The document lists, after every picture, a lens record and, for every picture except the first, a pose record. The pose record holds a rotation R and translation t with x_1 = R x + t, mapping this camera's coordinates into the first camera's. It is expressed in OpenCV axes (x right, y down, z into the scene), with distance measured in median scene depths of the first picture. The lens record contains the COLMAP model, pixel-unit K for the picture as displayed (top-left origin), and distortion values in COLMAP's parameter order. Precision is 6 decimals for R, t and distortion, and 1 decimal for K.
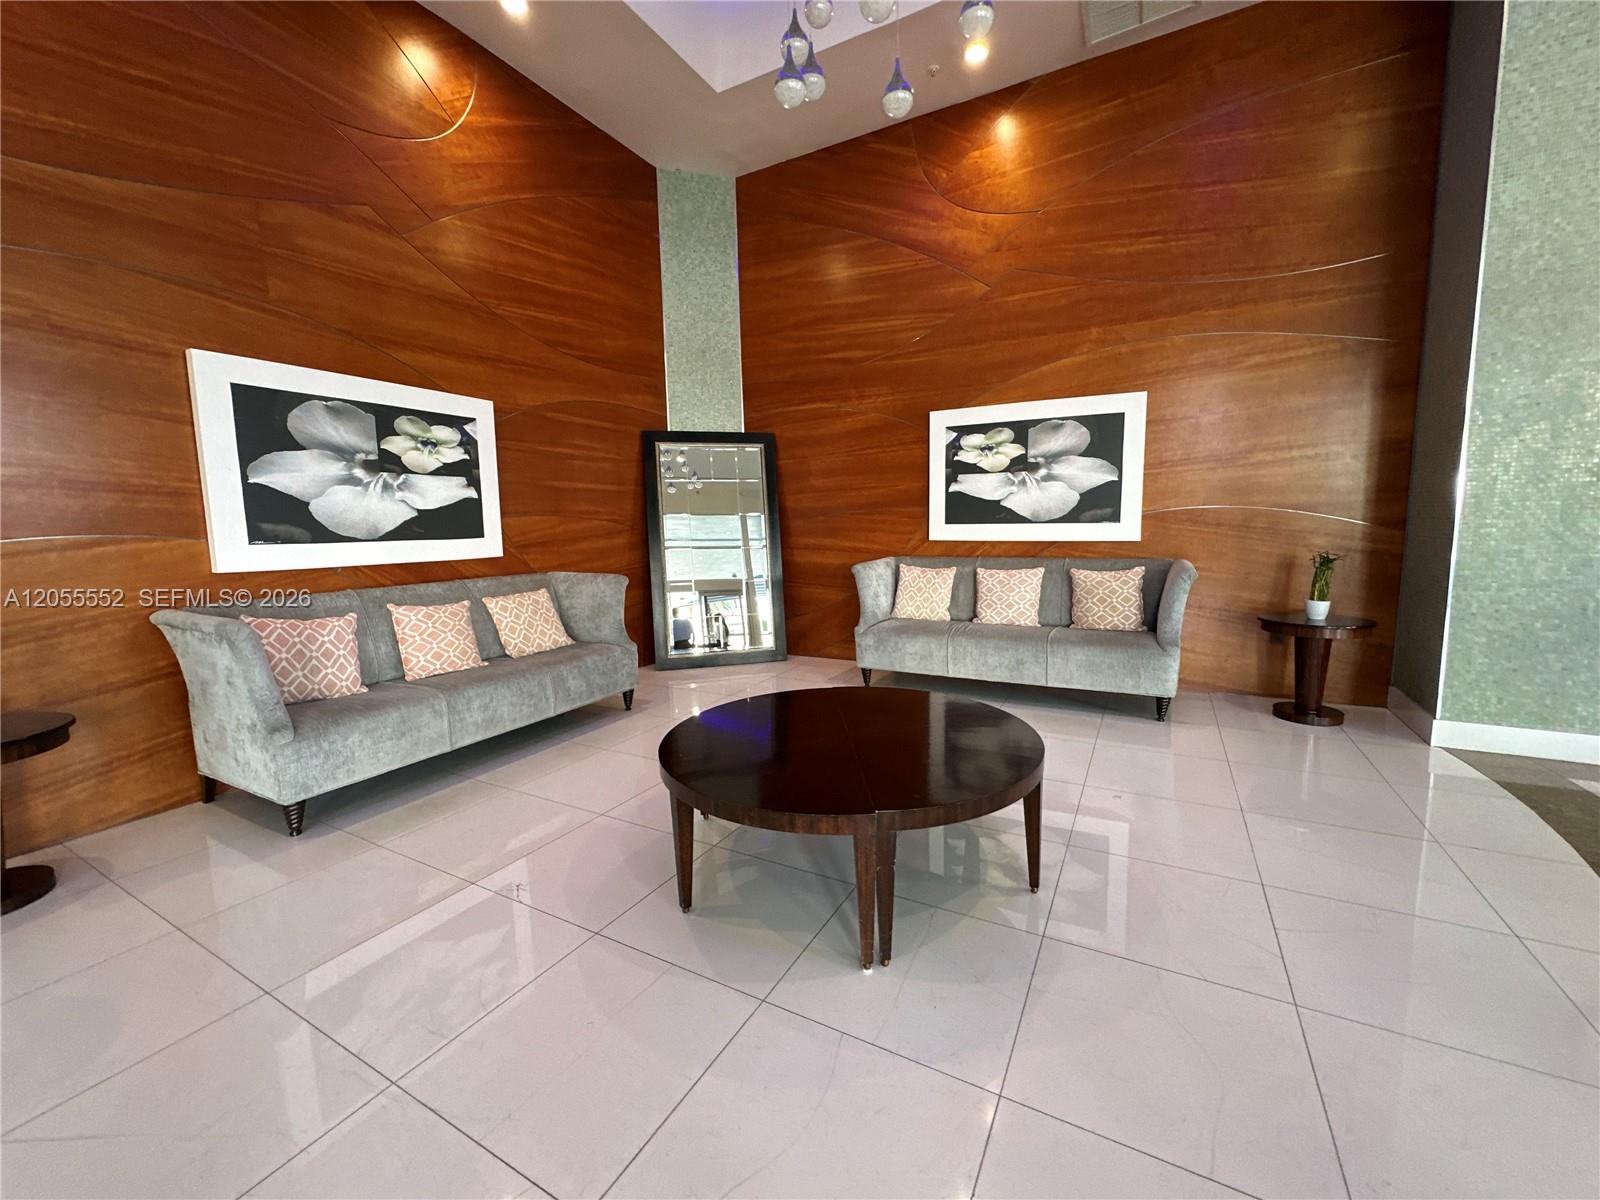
lens RADIAL K [[638.7, 0, 800.0], [0, 638.7, 600.0], [0, 0, 1]] dist [-0.000068, -0.000128]
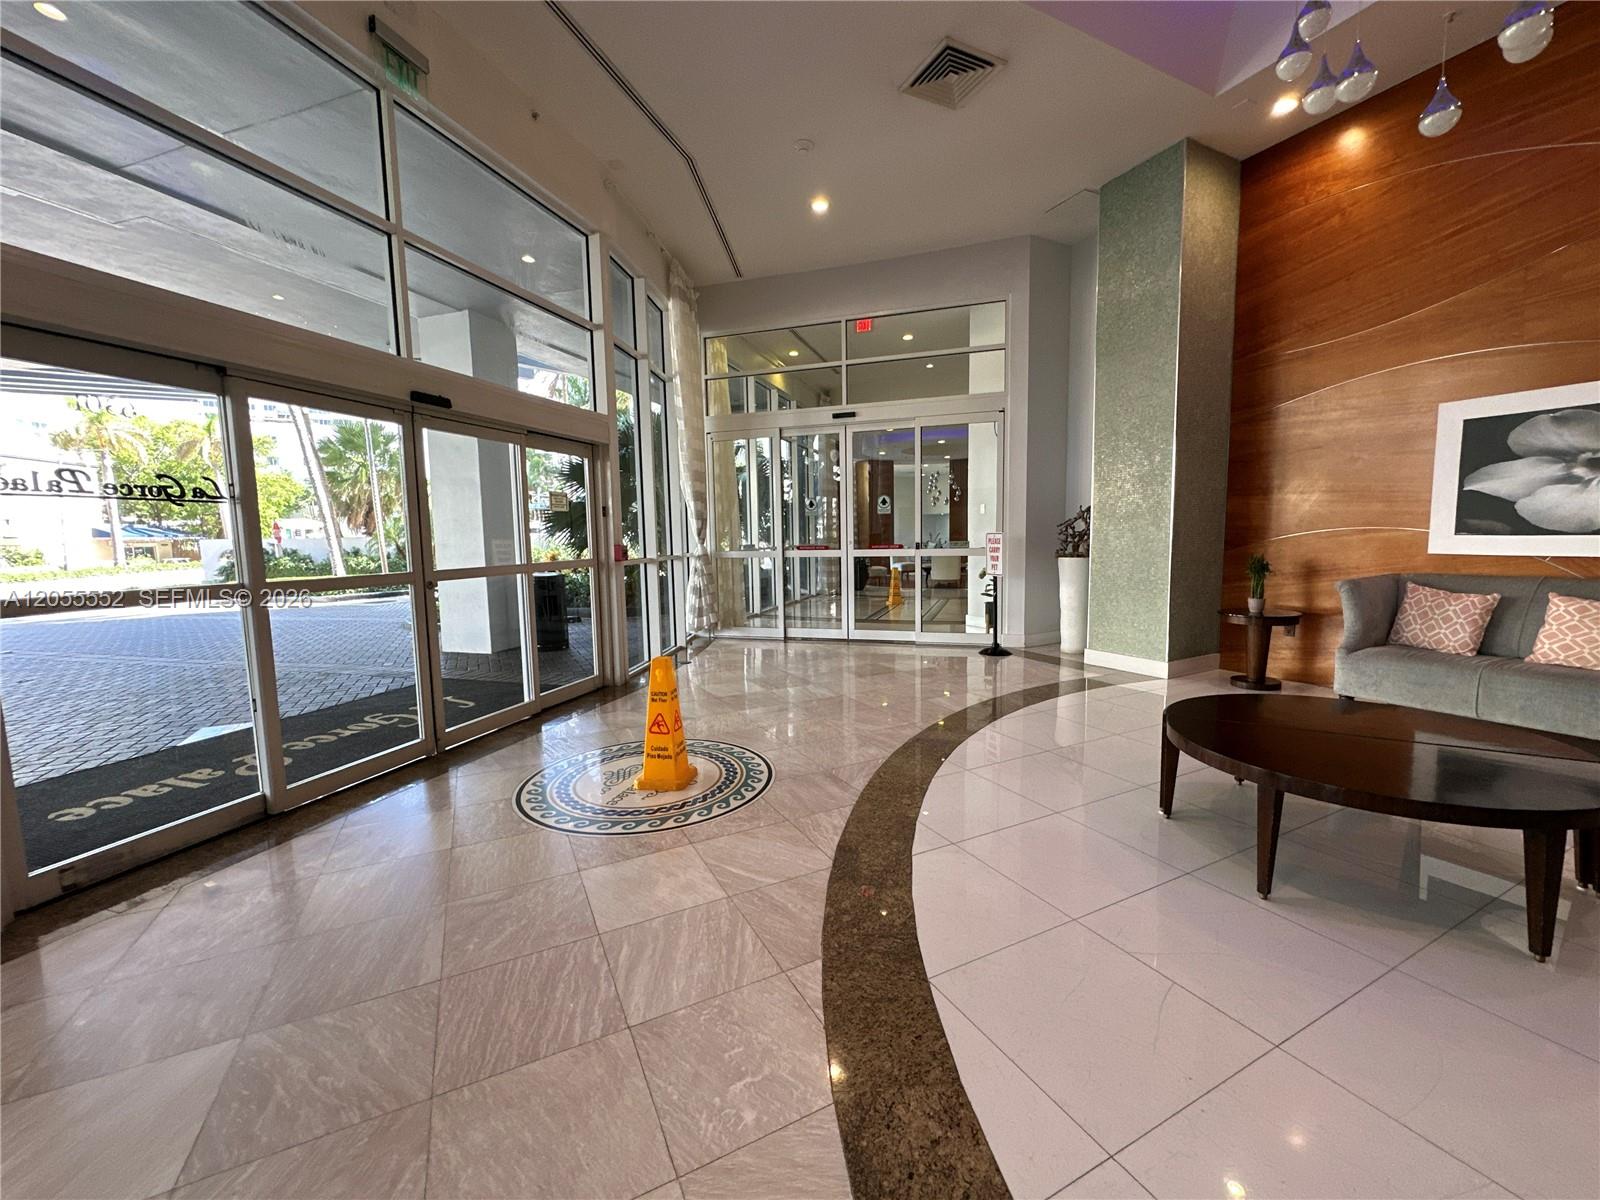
lens RADIAL K [[638.7, 0, 800.0], [0, 638.7, 600.0], [0, 0, 1]] dist [-0.000068, -0.000128]
pose [[-0.544236, 0.115486, -0.830946, 1.029562], [-0.070516, 0.980677, 0.182482, -0.096098], [0.835964, 0.157908, -0.525576, 0.534245]]
